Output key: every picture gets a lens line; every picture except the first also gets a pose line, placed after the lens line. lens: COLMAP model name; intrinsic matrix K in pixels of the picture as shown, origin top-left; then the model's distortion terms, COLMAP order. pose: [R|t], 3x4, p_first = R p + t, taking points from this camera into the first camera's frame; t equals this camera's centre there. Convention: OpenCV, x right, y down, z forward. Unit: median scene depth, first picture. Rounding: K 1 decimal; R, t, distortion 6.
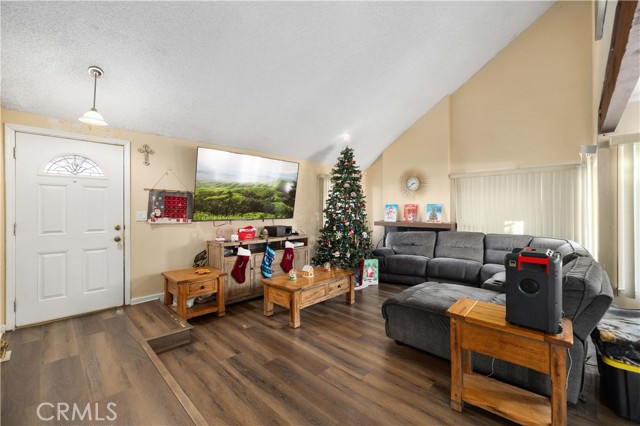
lens RADIAL K [[267.9, 0, 318.5], [0, 267.9, 208.3], [0, 0, 1]] dist [-0.000889, -0.000428]
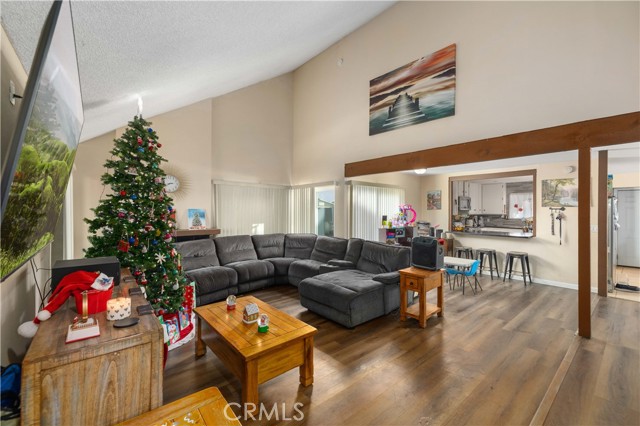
lens RADIAL K [[267.9, 0, 317.0], [0, 267.9, 209.6], [0, 0, 1]] dist [-0.000889, -0.000428]
pose [[0.094795, 0.008169, 0.995463, -0.673807], [-0.011038, 0.999913, -0.007154, -0.018607], [-0.995436, -0.010310, 0.094877, 0.757241]]
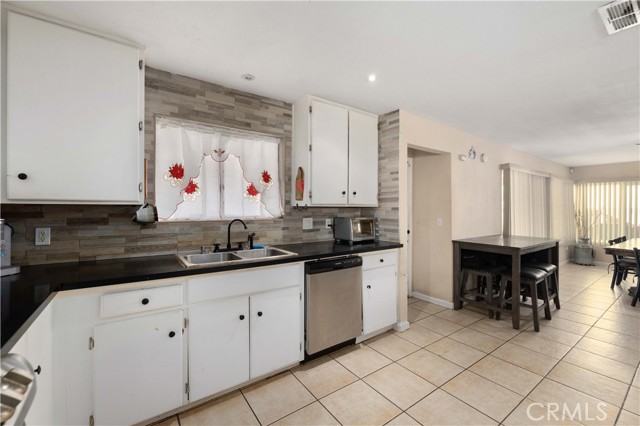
lens RADIAL K [[267.9, 0, 319.6], [0, 267.9, 209.7], [0, 0, 1]] dist [-0.000889, -0.000428]
pose [[-0.983984, -0.000392, 0.178255, 1.423464], [-0.001526, 0.999979, -0.006224, 0.001093], [-0.178249, -0.006396, -0.983965, -0.233122]]
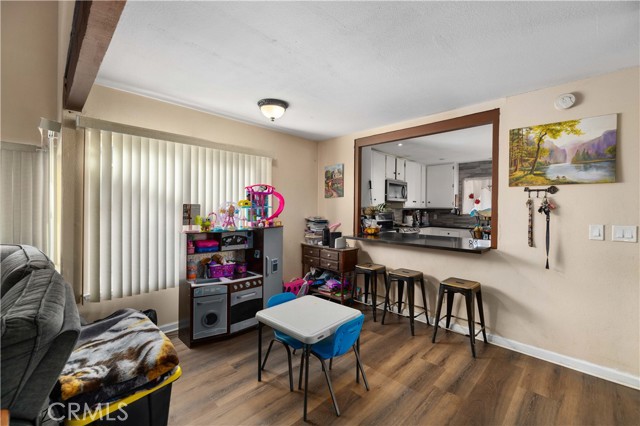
lens RADIAL K [[267.9, 0, 318.4], [0, 267.9, 209.9], [0, 0, 1]] dist [-0.000889, -0.000428]
pose [[0.000123, -0.001750, 0.999998, 0.187961], [-0.015194, 0.999883, 0.001752, 0.008214], [-0.999885, -0.015194, 0.000096, 0.177769]]
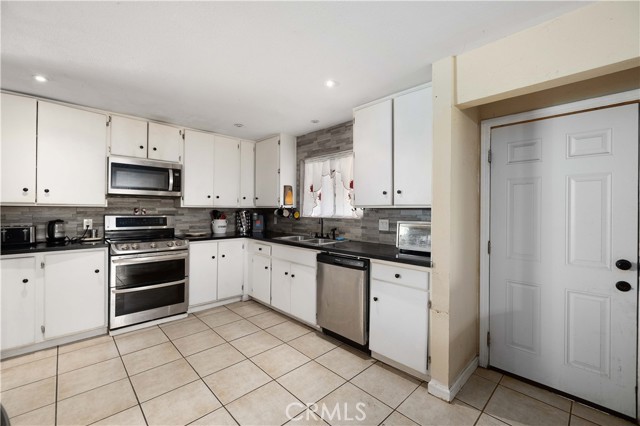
lens RADIAL K [[267.9, 0, 318.6], [0, 267.9, 209.9], [0, 0, 1]] dist [-0.000889, -0.000428]
pose [[0.025844, 0.002274, 0.999663, 0.813509], [-0.014431, 0.999894, -0.001902, -0.003081], [-0.999562, -0.014377, 0.025874, -0.817193]]
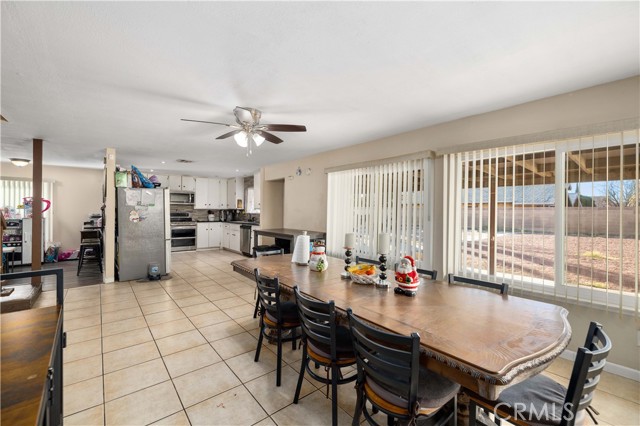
lens RADIAL K [[267.9, 0, 318.6], [0, 267.9, 213.6], [0, 0, 1]] dist [-0.000889, -0.000428]
pose [[0.104408, -0.009281, 0.994491, -0.446525], [-0.013482, 0.999851, 0.010747, -0.007625], [-0.994443, -0.014530, 0.104268, -1.617281]]
